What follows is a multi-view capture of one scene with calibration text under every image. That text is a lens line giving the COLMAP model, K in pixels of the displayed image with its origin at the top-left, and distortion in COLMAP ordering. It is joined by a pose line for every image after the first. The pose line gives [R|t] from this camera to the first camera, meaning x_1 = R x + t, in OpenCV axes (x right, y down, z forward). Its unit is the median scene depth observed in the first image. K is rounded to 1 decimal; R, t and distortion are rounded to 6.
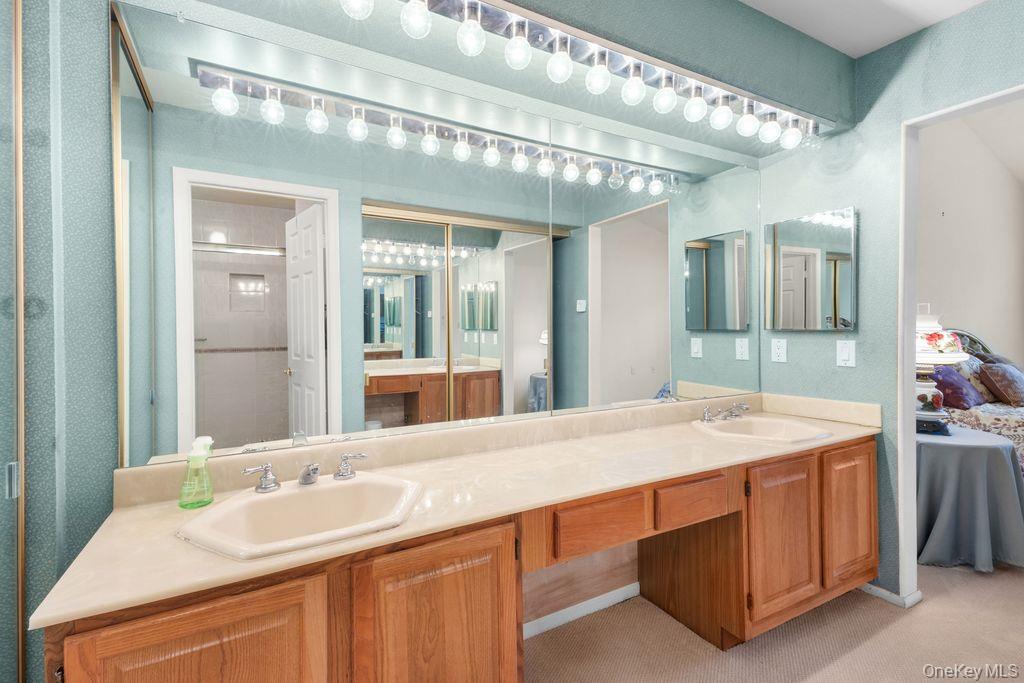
lens RADIAL K [[465.3, 0, 511.4], [0, 465.3, 344.1], [0, 0, 1]] dist [0.018541, -0.000128]
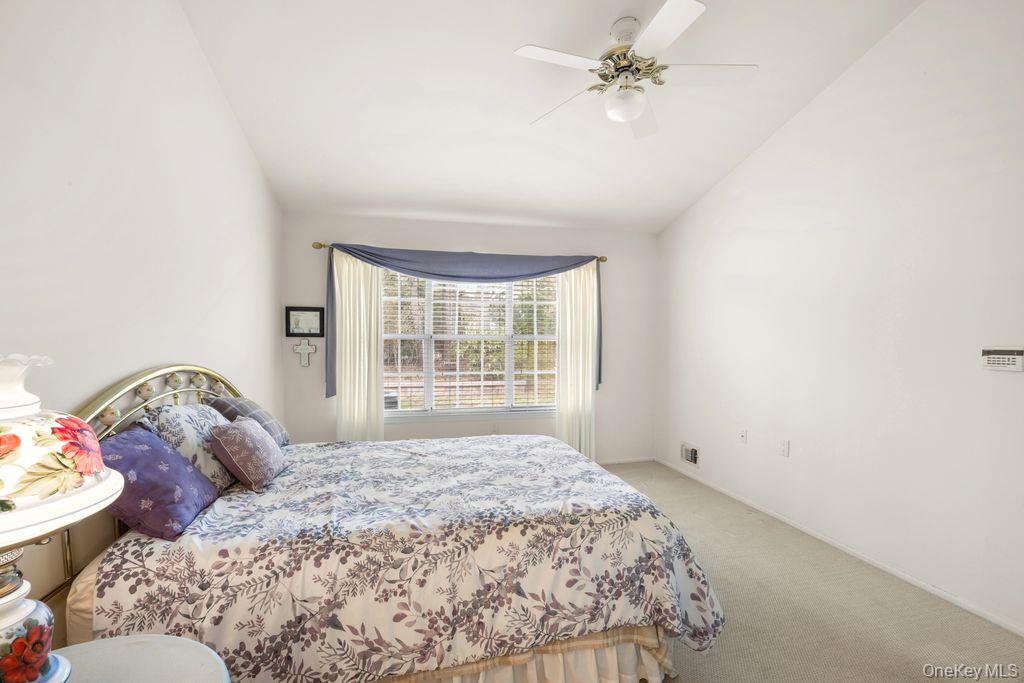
lens RADIAL K [[465.3, 0, 513.4], [0, 465.3, 344.5], [0, 0, 1]] dist [0.018541, -0.000128]
pose [[0.279104, 0.006790, 0.960237, 0.572583], [0.016329, 0.999797, -0.011816, -0.051104], [-0.960122, 0.018978, 0.278937, 0.509033]]
